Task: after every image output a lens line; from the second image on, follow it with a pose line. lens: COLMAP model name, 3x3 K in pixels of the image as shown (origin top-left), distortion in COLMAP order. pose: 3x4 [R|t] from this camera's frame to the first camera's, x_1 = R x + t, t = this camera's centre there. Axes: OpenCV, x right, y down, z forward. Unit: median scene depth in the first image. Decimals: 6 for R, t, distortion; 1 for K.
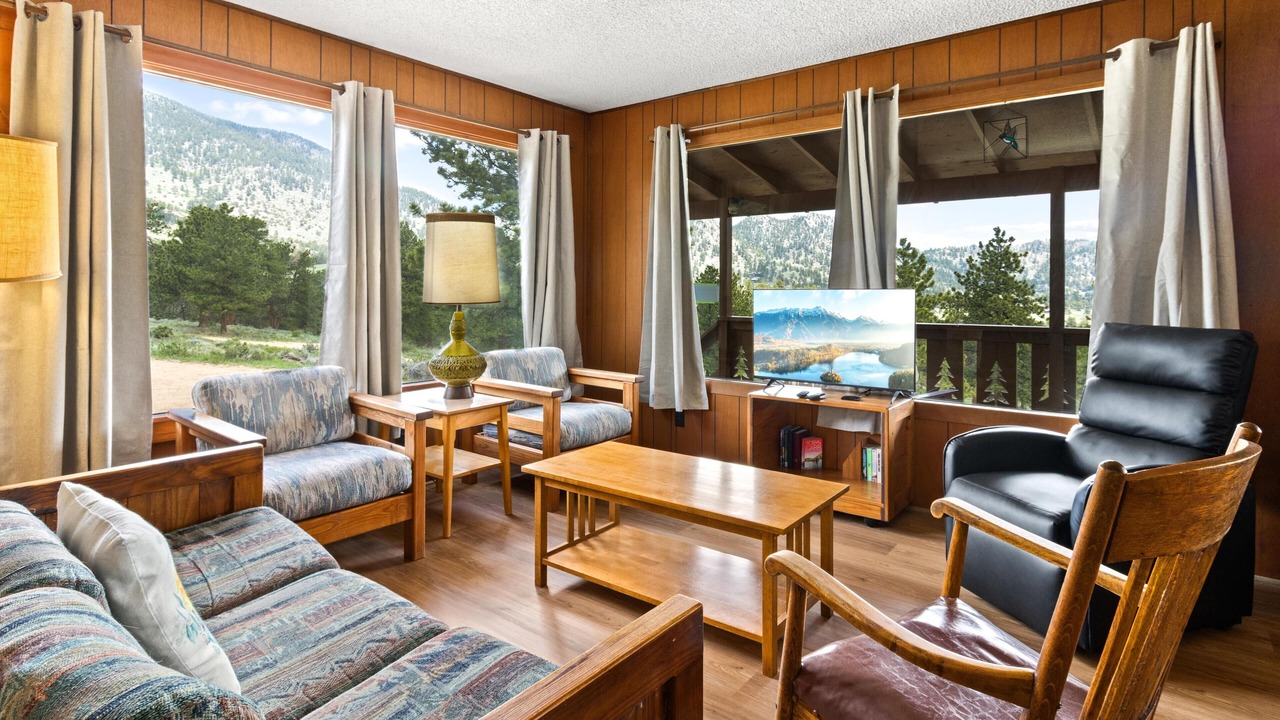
lens RADIAL K [[641.2, 0, 645.7], [0, 641.2, 286.3], [0, 0, 1]] dist [0.001640, -0.000446]
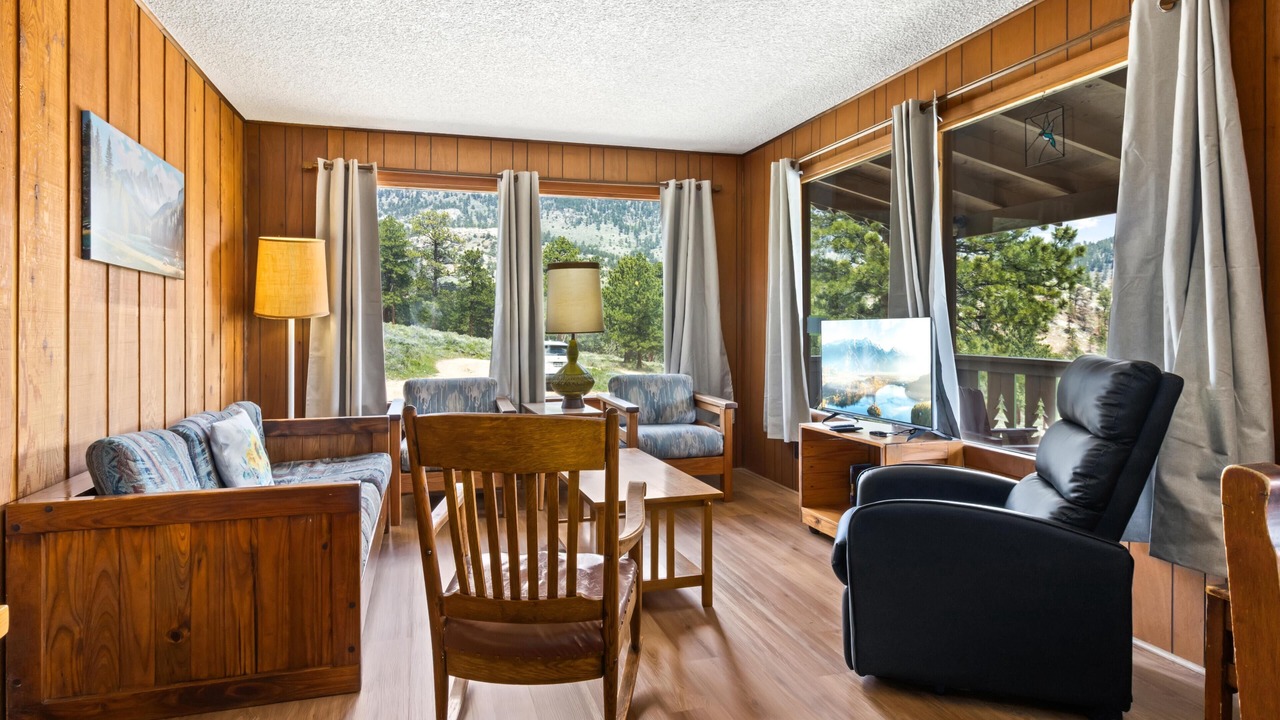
lens RADIAL K [[719.3, 0, 638.5], [0, 719.3, 321.2], [0, 0, 1]] dist [0.001878, 0.000723]
pose [[0.804434, -0.009373, -0.593969, 0.631194], [0.004752, 0.999945, -0.009345, 0.016439], [0.594024, 0.004695, 0.804434, -0.059114]]
